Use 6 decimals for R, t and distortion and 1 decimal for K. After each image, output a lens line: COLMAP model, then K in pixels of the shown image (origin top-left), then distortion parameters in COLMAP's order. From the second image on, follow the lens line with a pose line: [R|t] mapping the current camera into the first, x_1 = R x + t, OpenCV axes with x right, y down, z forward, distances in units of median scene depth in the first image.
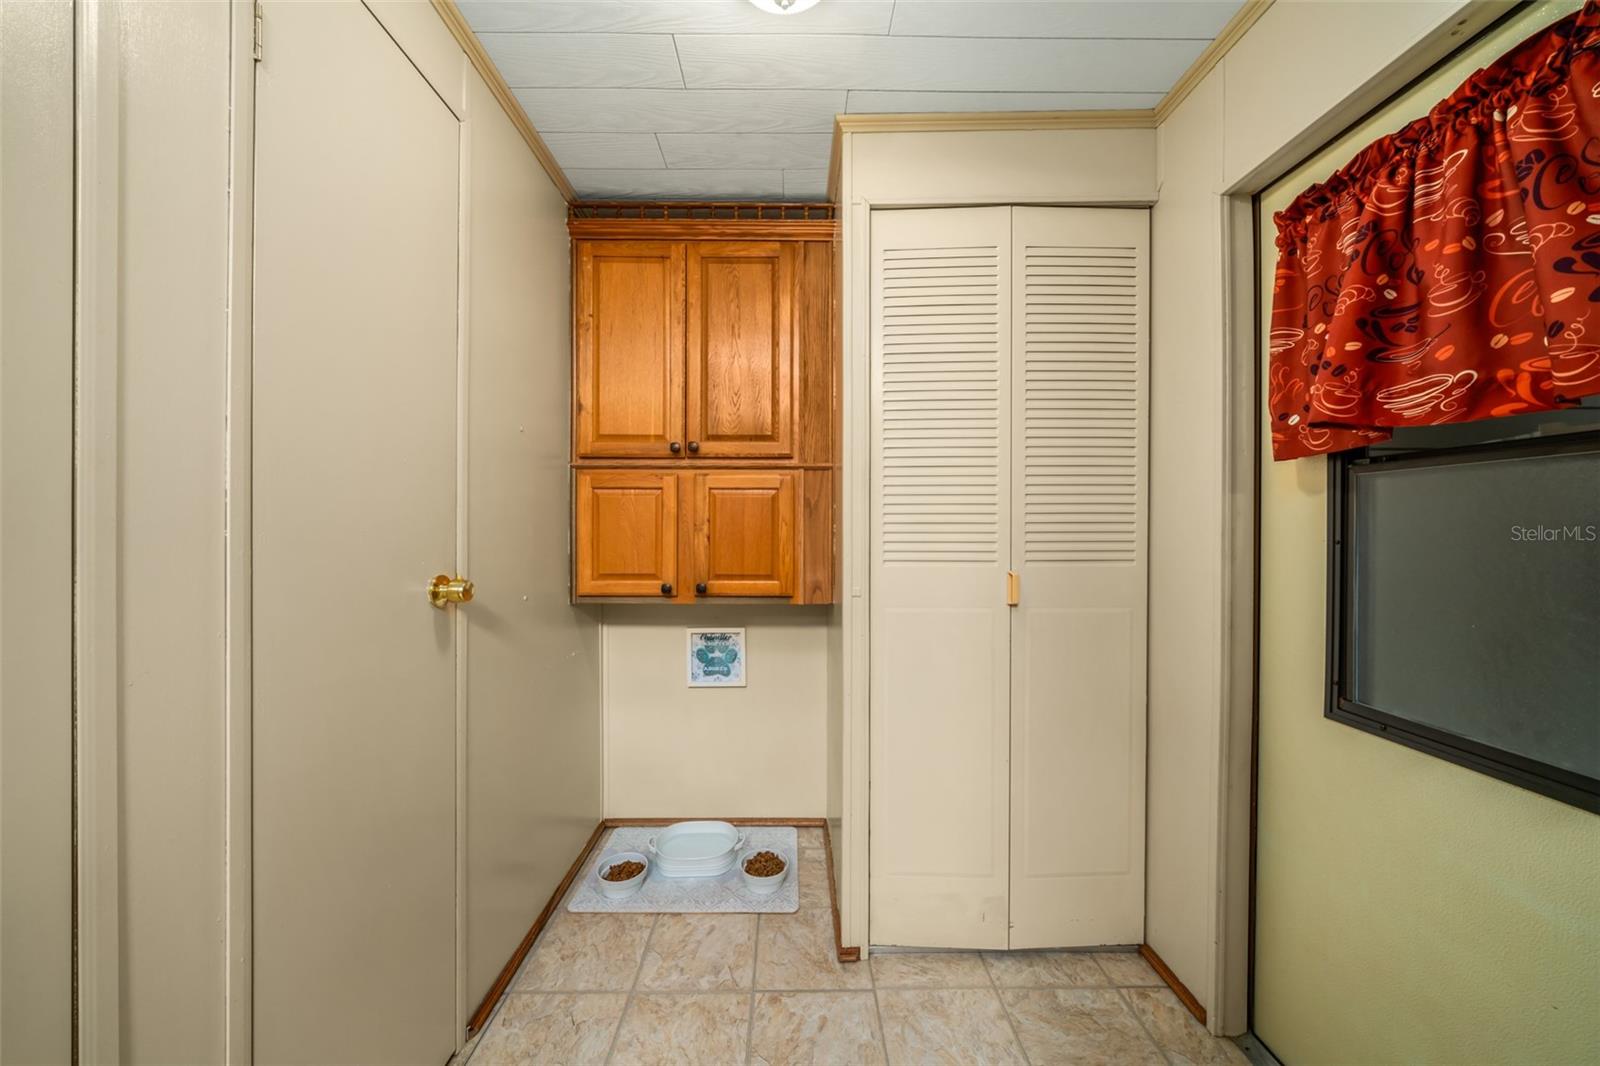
lens RADIAL K [[553.1, 0, 797.2], [0, 553.1, 528.4], [0, 0, 1]] dist [-0.000003, 0.000000]
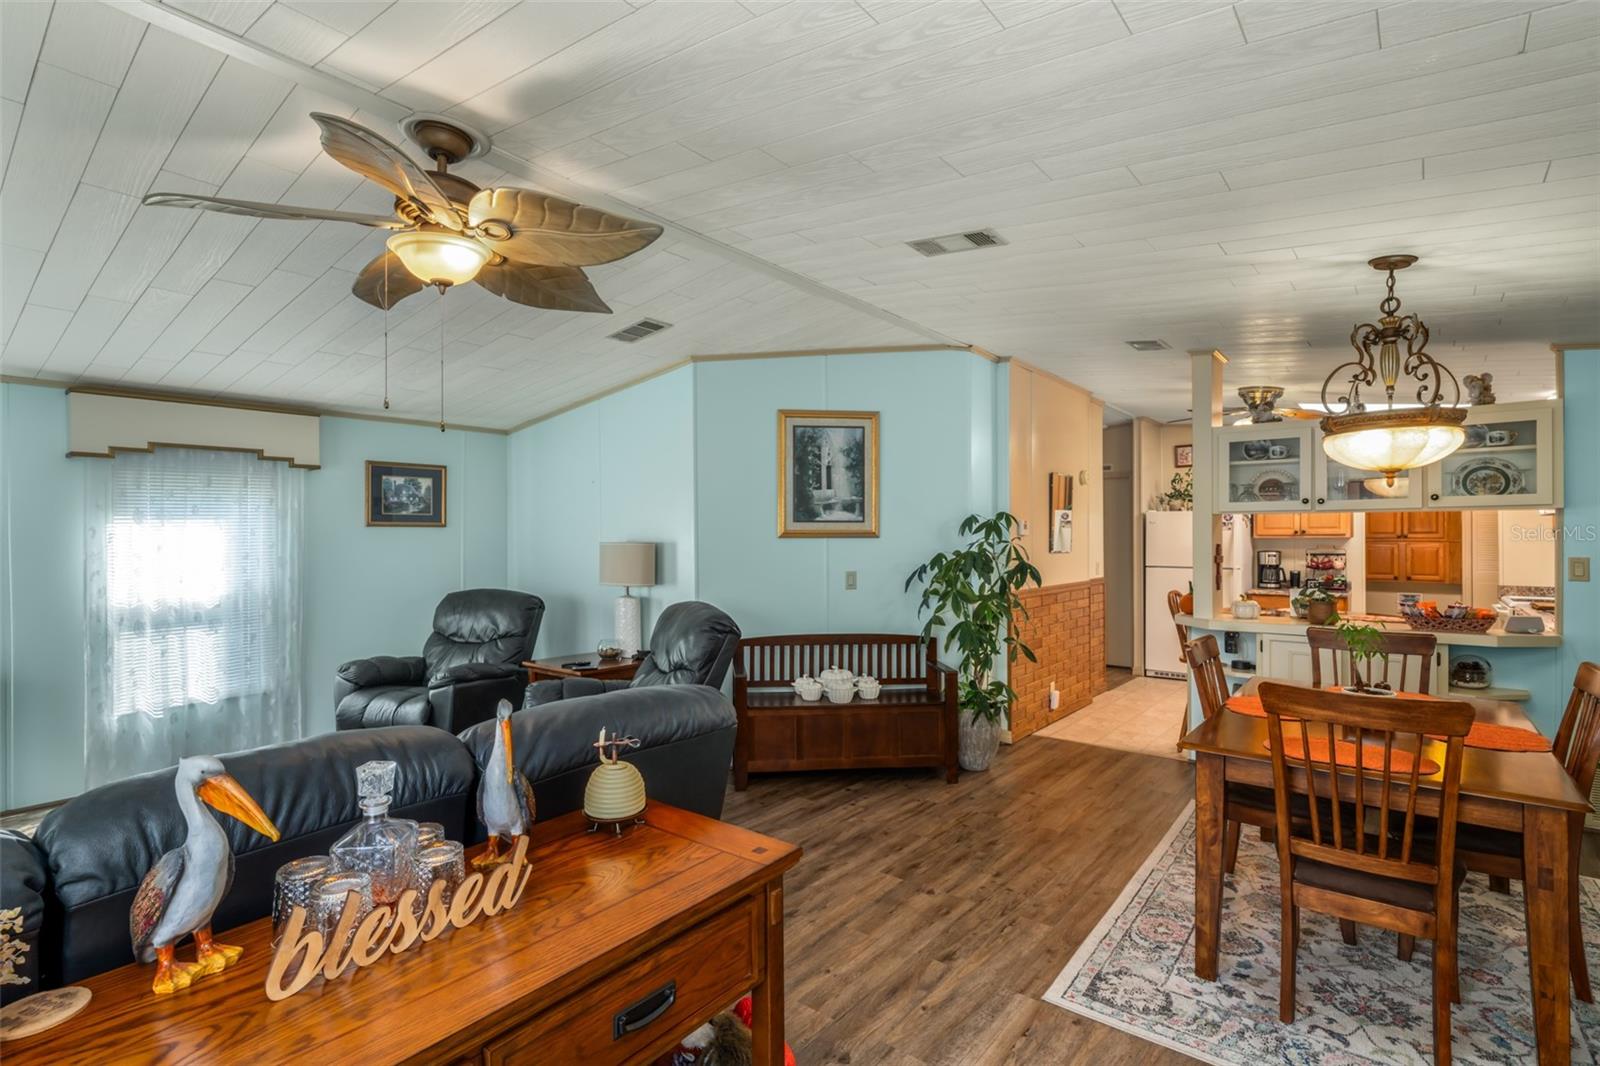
lens RADIAL K [[757.2, 0, 799.5], [0, 757.2, 538.4], [0, 0, 1]] dist [0.000858, 0.000070]
pose [[0.749883, -0.006681, -0.661536, 0.099515], [-0.001681, 0.999927, -0.012004, -0.068855], [0.661568, 0.010113, 0.749817, -4.937480]]
